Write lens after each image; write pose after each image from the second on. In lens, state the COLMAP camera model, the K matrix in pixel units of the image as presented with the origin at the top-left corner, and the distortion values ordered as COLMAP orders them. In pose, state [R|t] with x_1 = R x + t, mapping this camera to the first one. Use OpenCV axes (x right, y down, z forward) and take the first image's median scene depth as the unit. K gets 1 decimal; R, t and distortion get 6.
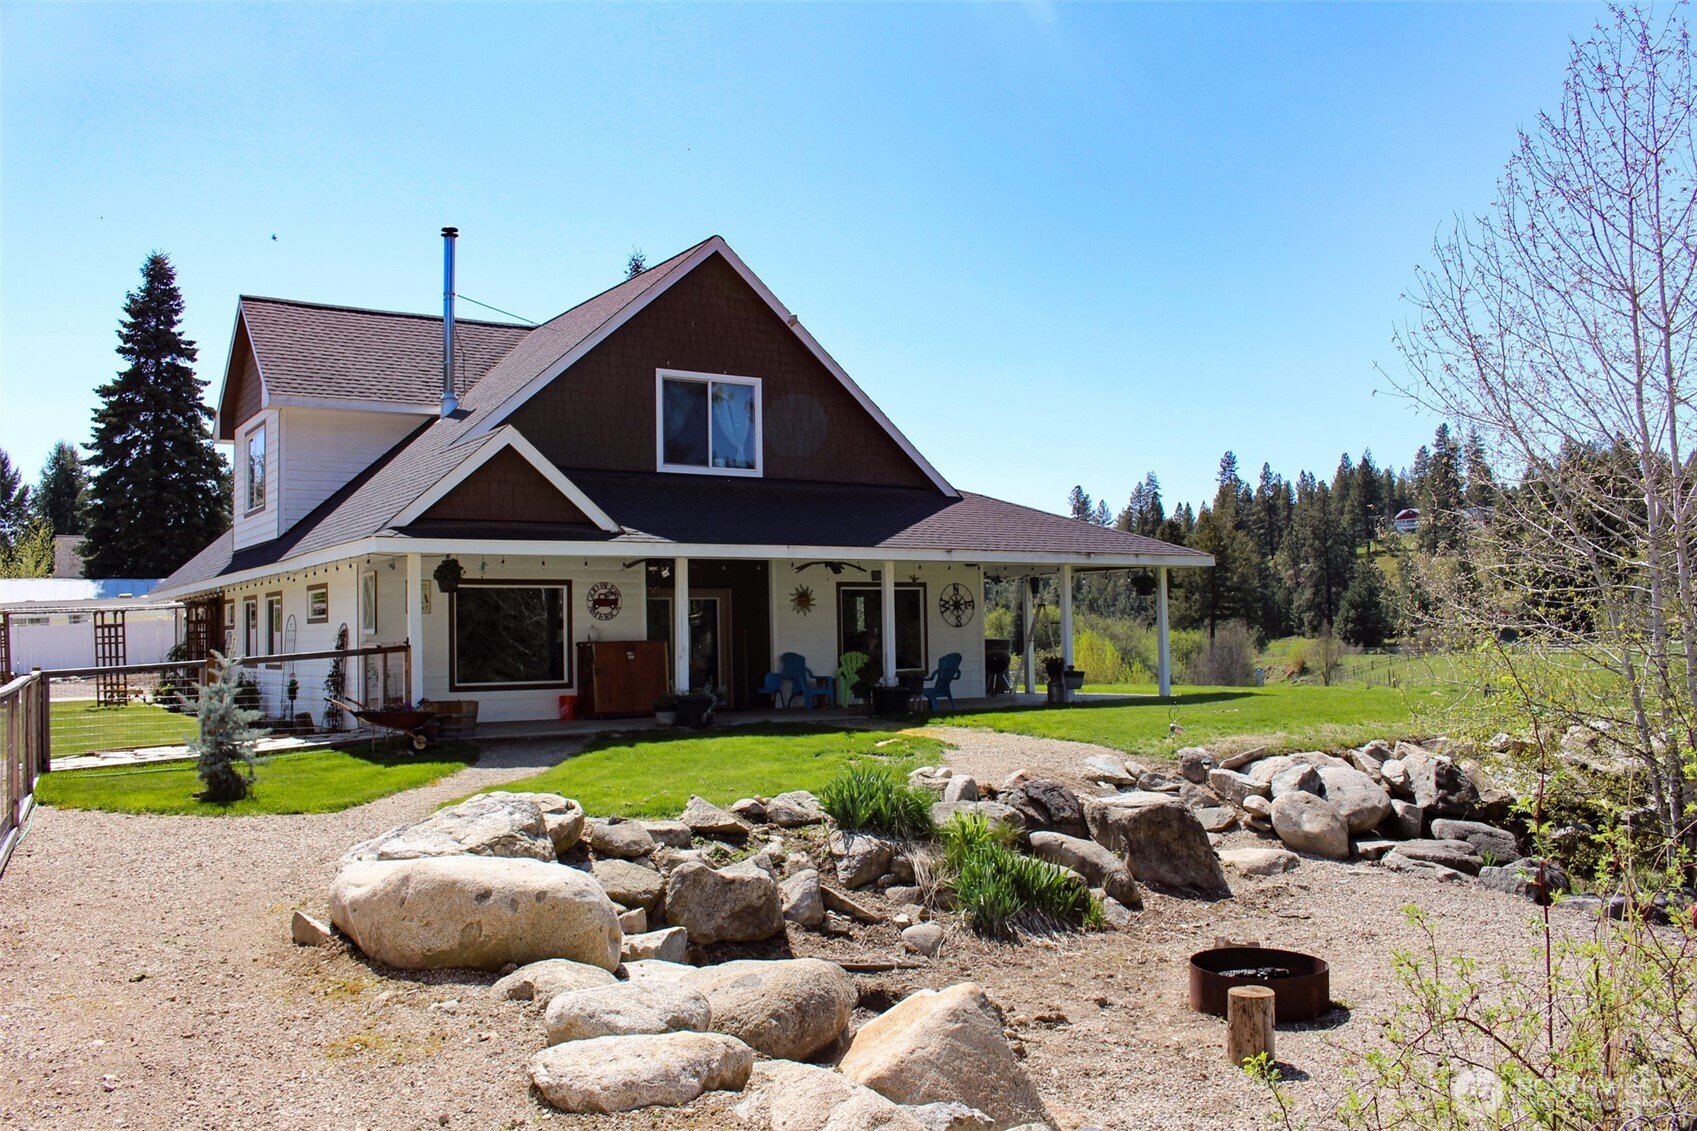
lens RADIAL K [[1409.3, 0, 848.5], [0, 1409.3, 565.5], [0, 0, 1]] dist [-0.115707, 0.002102]
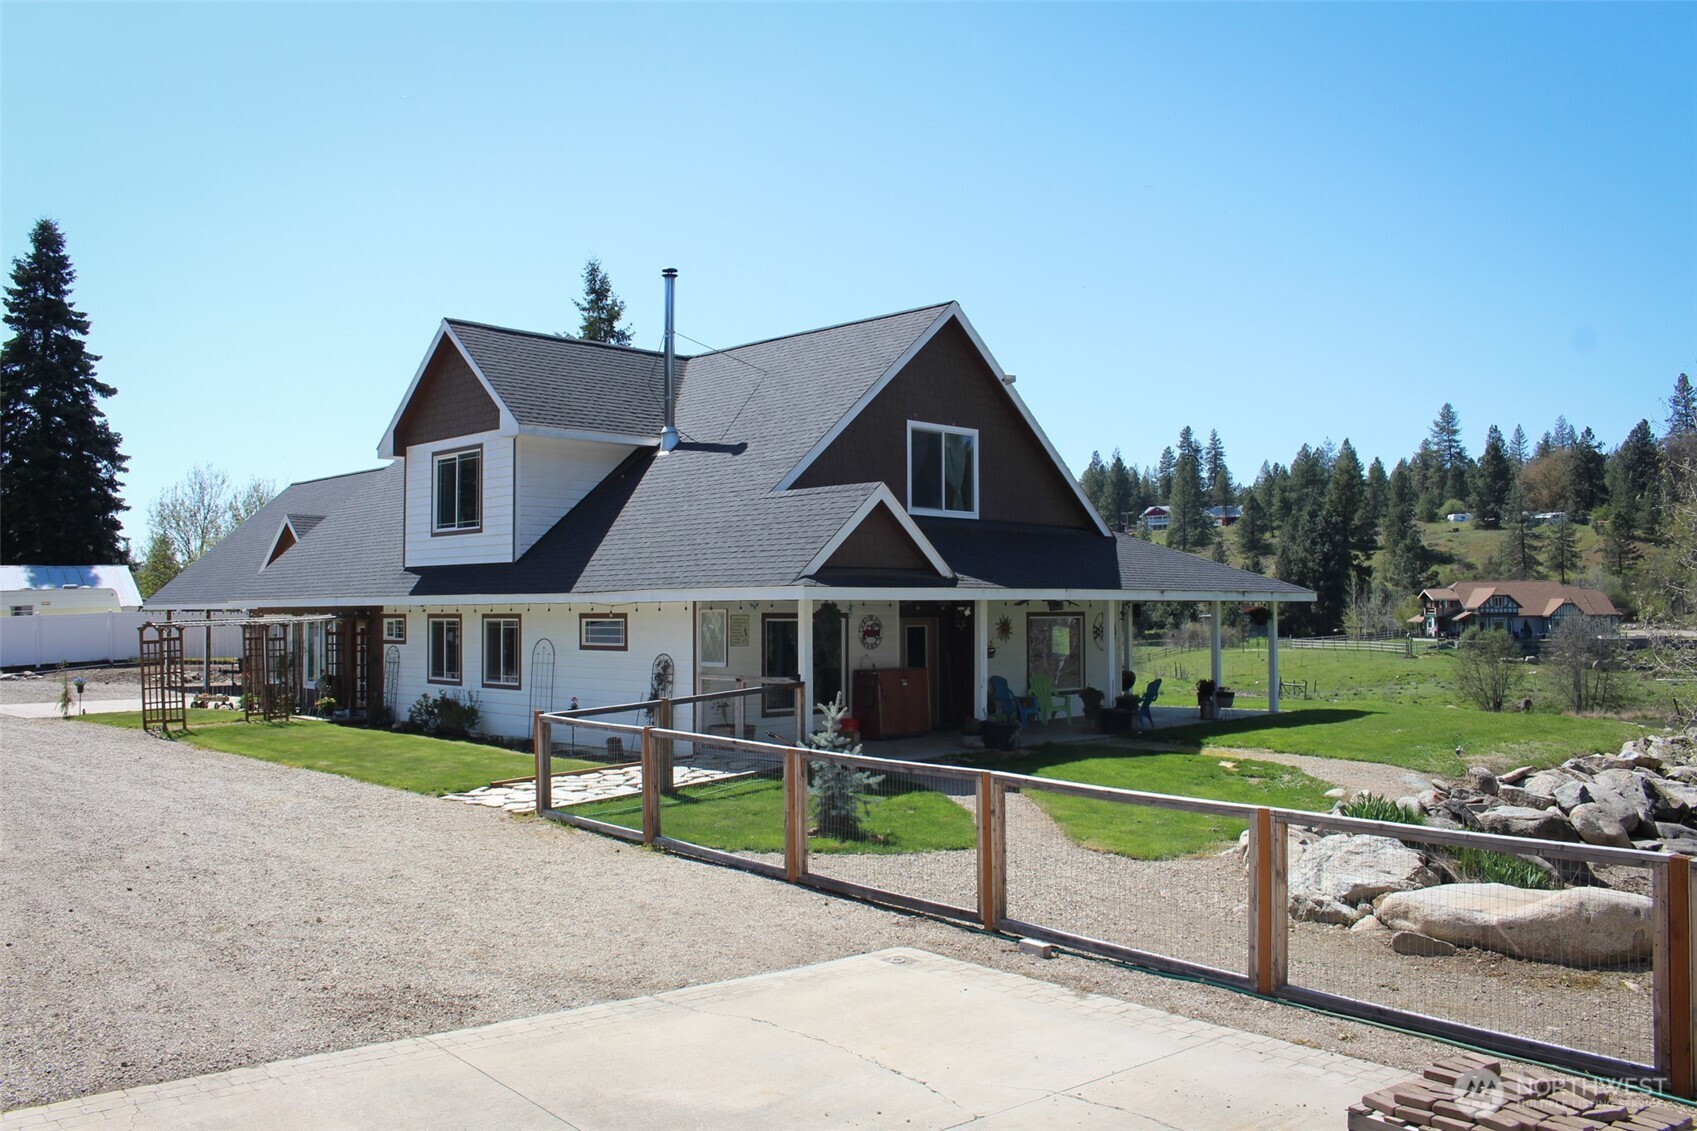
lens RADIAL K [[1405.2, 0, 848.5], [0, 1405.2, 565.5], [0, 0, 1]] dist [-0.160025, 0.113210]
pose [[0.981797, 0.022139, 0.188637, -0.342429], [-0.024887, 0.999616, 0.012211, -0.034013], [-0.188295, -0.016683, 0.981971, -0.066355]]
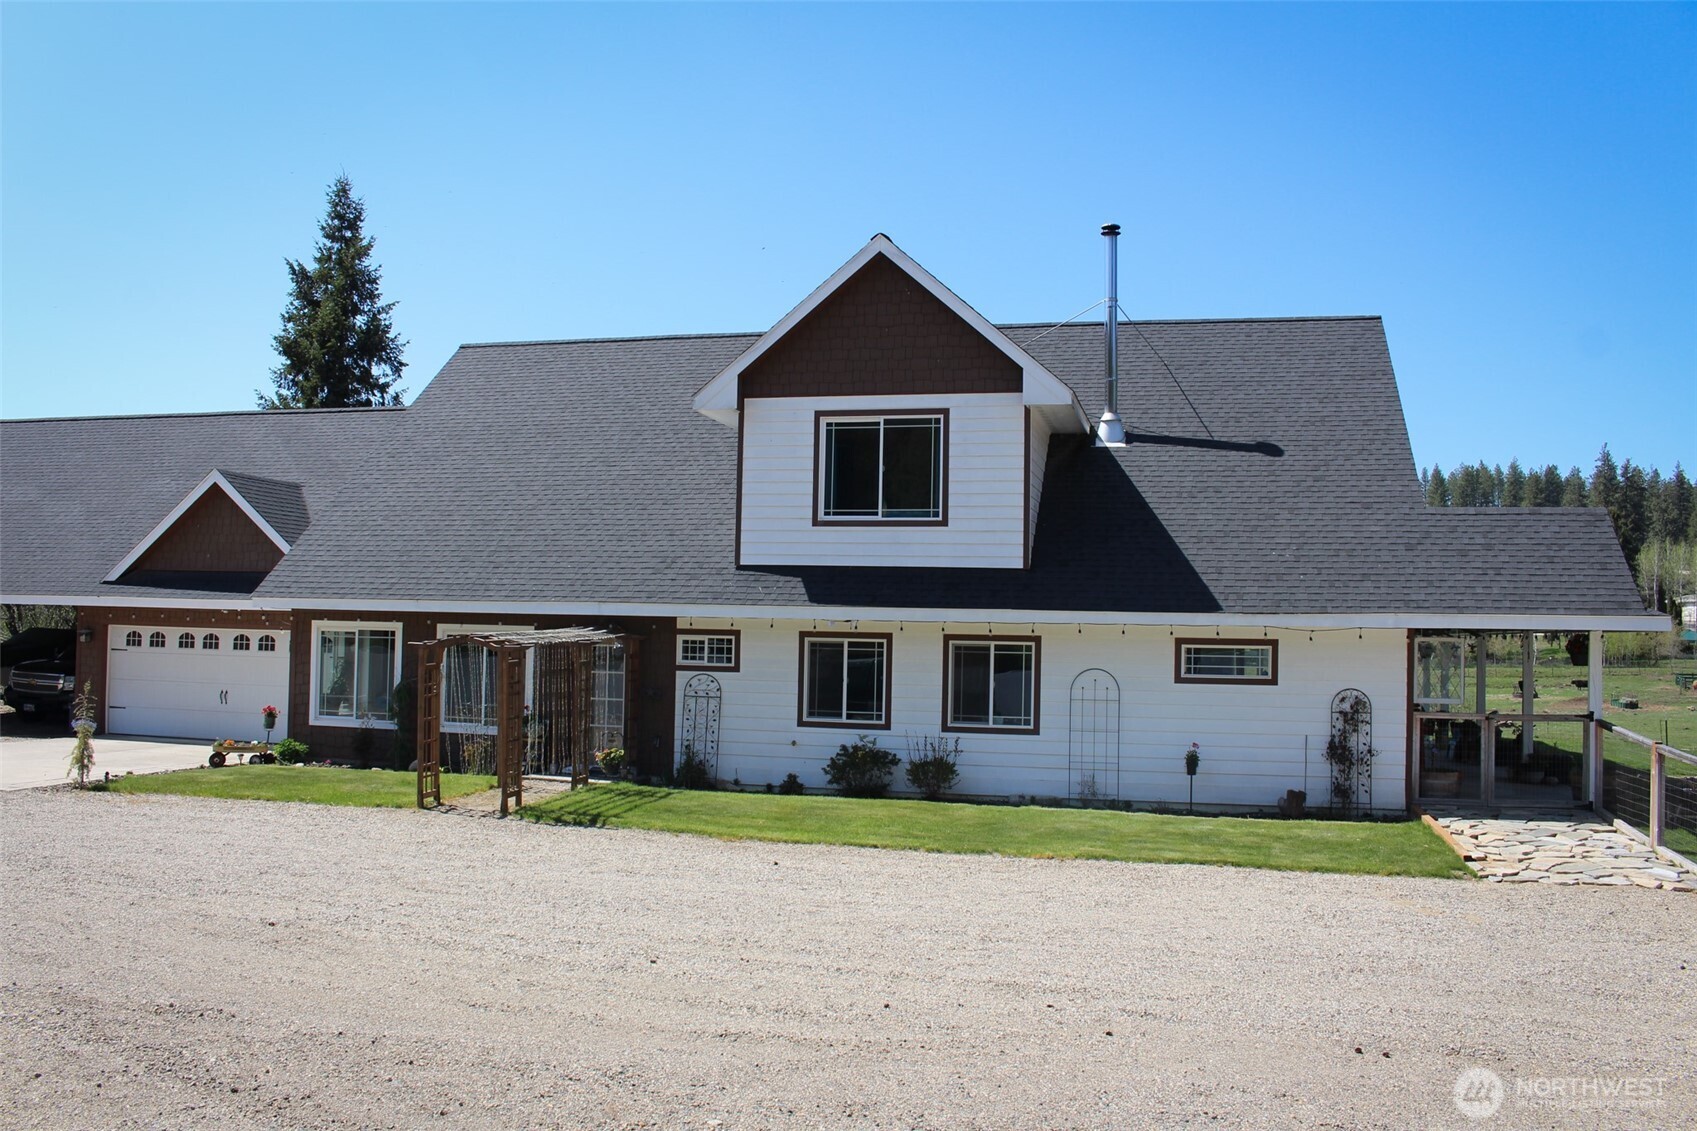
lens RADIAL K [[1432.2, 0, 848.2], [0, 1432.2, 522.1], [0, 0, 1]] dist [-0.112920, 0.000184]
pose [[0.753984, 0.087774, 0.651002, -0.966458], [-0.068871, 0.996133, -0.054542, 0.005457], [-0.653272, -0.003712, 0.757114, 0.417938]]
